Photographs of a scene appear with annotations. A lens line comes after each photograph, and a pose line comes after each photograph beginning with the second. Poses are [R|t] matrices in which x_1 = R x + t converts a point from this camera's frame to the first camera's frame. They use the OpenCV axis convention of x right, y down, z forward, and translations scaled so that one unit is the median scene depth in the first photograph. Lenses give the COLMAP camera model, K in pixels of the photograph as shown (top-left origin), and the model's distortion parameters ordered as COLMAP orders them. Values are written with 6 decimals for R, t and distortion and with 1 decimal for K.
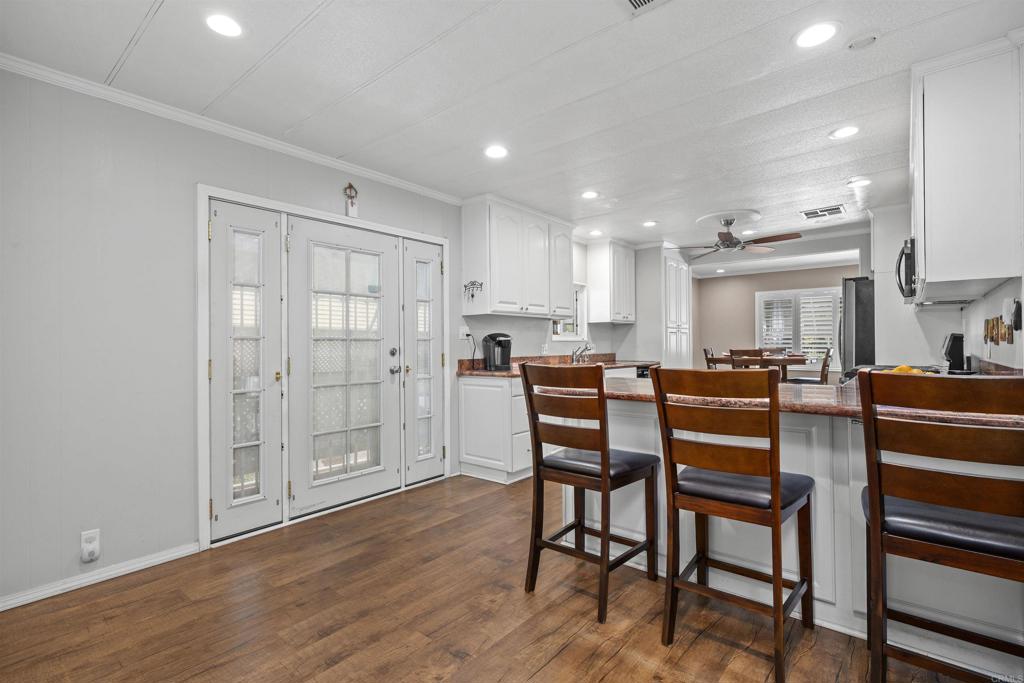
lens RADIAL K [[473.1, 0, 514.7], [0, 473.1, 342.7], [0, 0, 1]] dist [-0.000631, -0.000881]
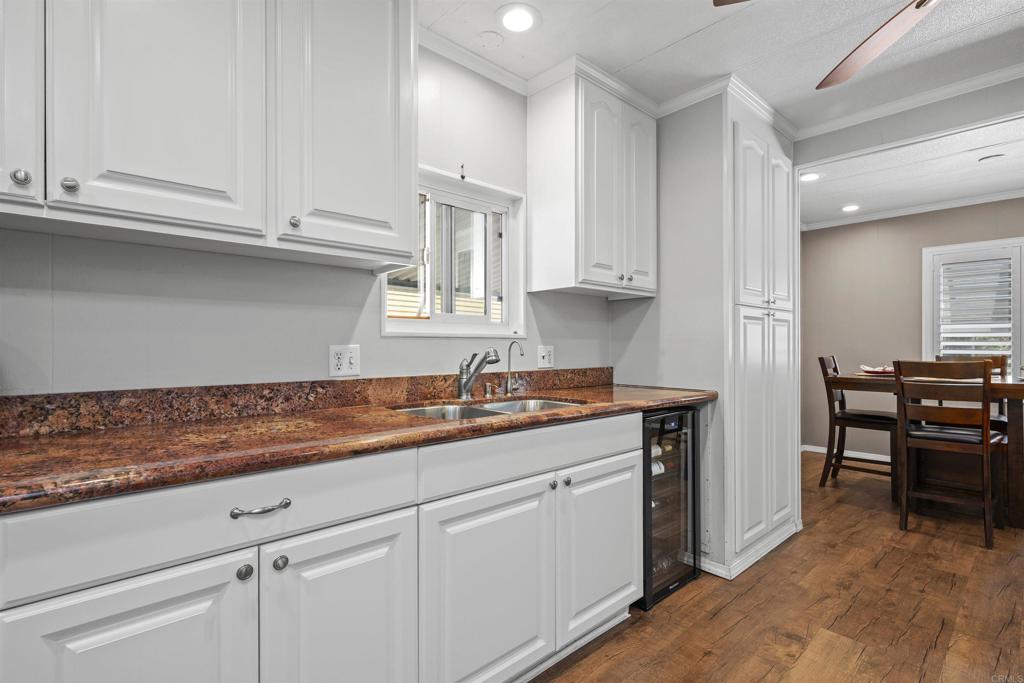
lens RADIAL K [[473.1, 0, 516.8], [0, 473.1, 344.7], [0, 0, 1]] dist [-0.000631, -0.000881]
pose [[0.990083, 0.005952, -0.140358, 0.200932], [-0.006097, 0.999981, -0.000601, 0.002778], [0.140352, 0.001451, 0.990101, 0.601329]]
